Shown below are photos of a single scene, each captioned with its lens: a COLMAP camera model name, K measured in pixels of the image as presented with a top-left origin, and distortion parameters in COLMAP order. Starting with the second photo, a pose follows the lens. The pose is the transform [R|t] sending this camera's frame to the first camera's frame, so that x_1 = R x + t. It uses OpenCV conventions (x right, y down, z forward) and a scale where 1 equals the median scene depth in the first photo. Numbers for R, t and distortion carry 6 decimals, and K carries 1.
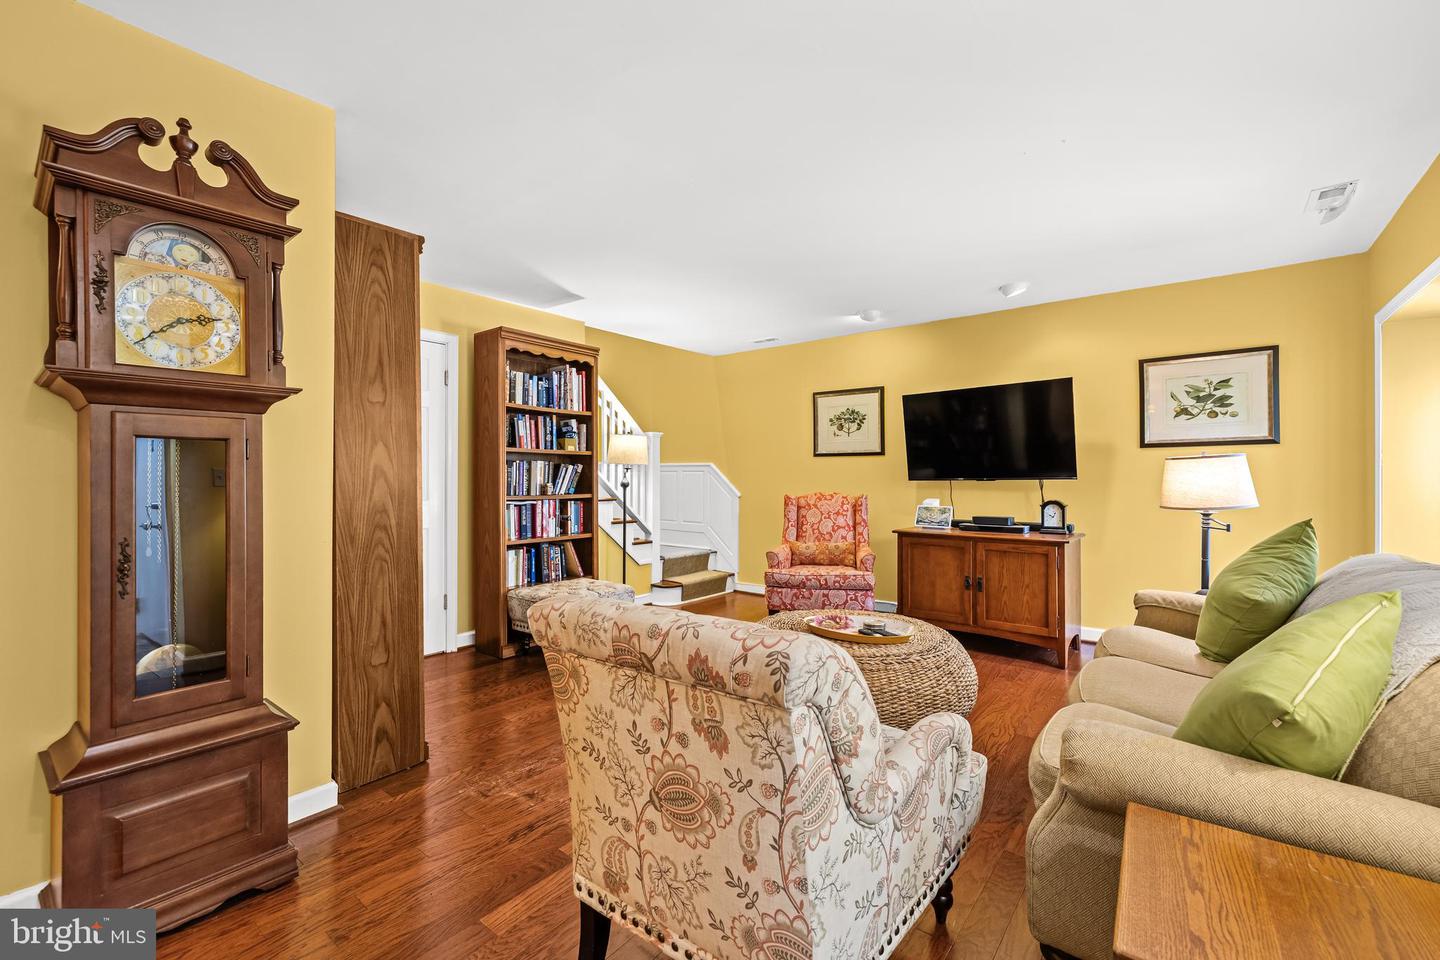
lens RADIAL K [[615.8, 0, 727.8], [0, 615.8, 478.7], [0, 0, 1]] dist [0.001757, 0.000258]
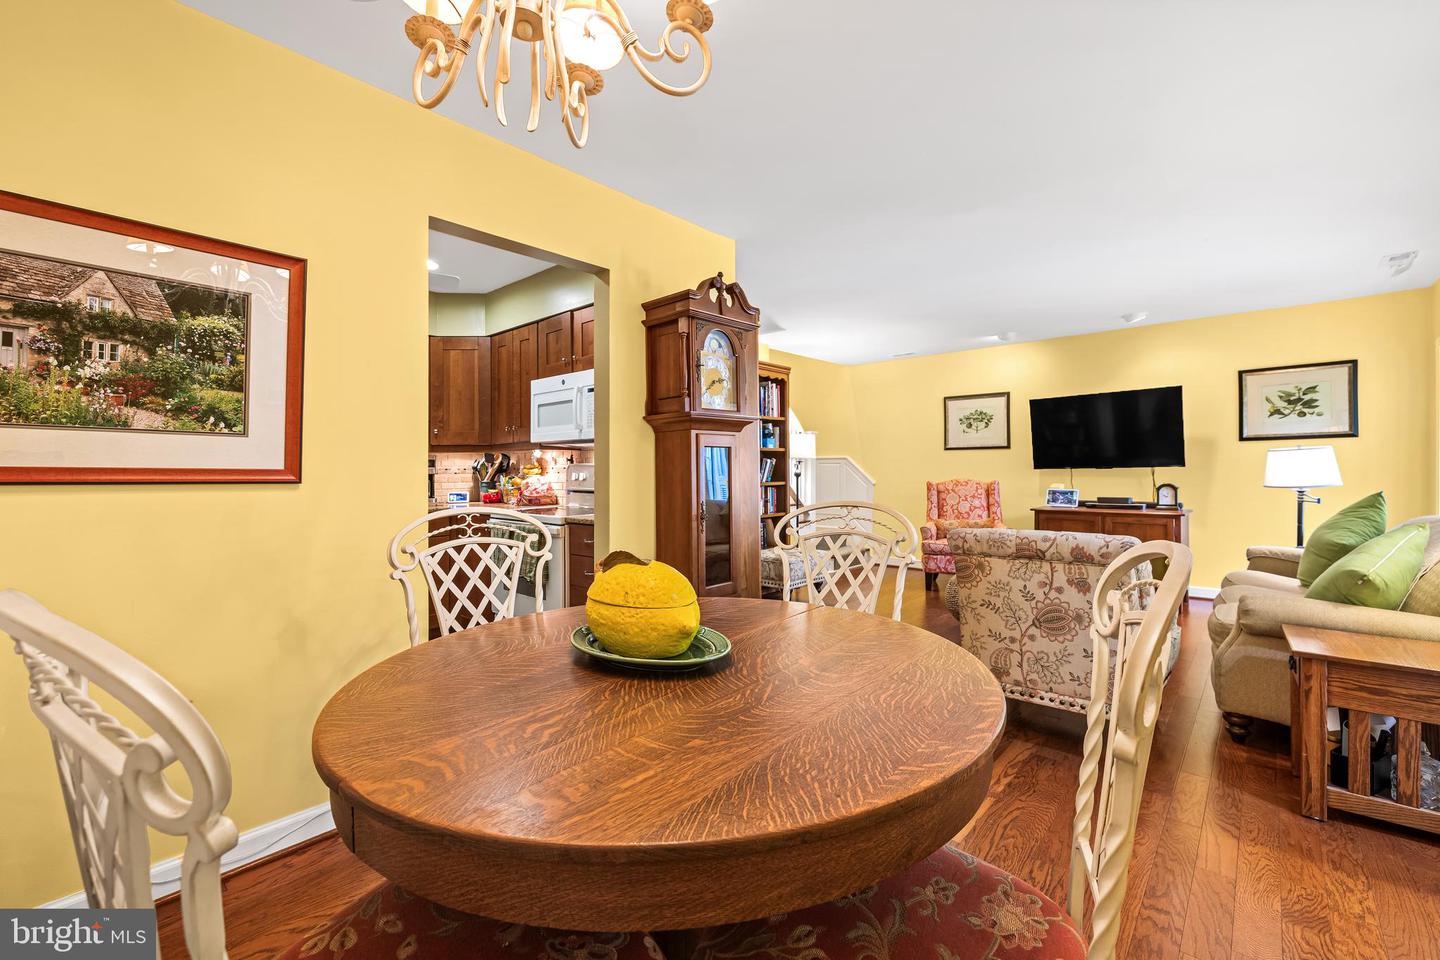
lens RADIAL K [[615.8, 0, 727.7], [0, 615.8, 476.6], [0, 0, 1]] dist [0.001757, 0.000258]
pose [[0.997932, -0.007436, -0.063843, -0.442071], [0.008036, 0.999926, 0.009145, 0.002917], [0.063770, -0.009639, 0.997918, -0.485049]]
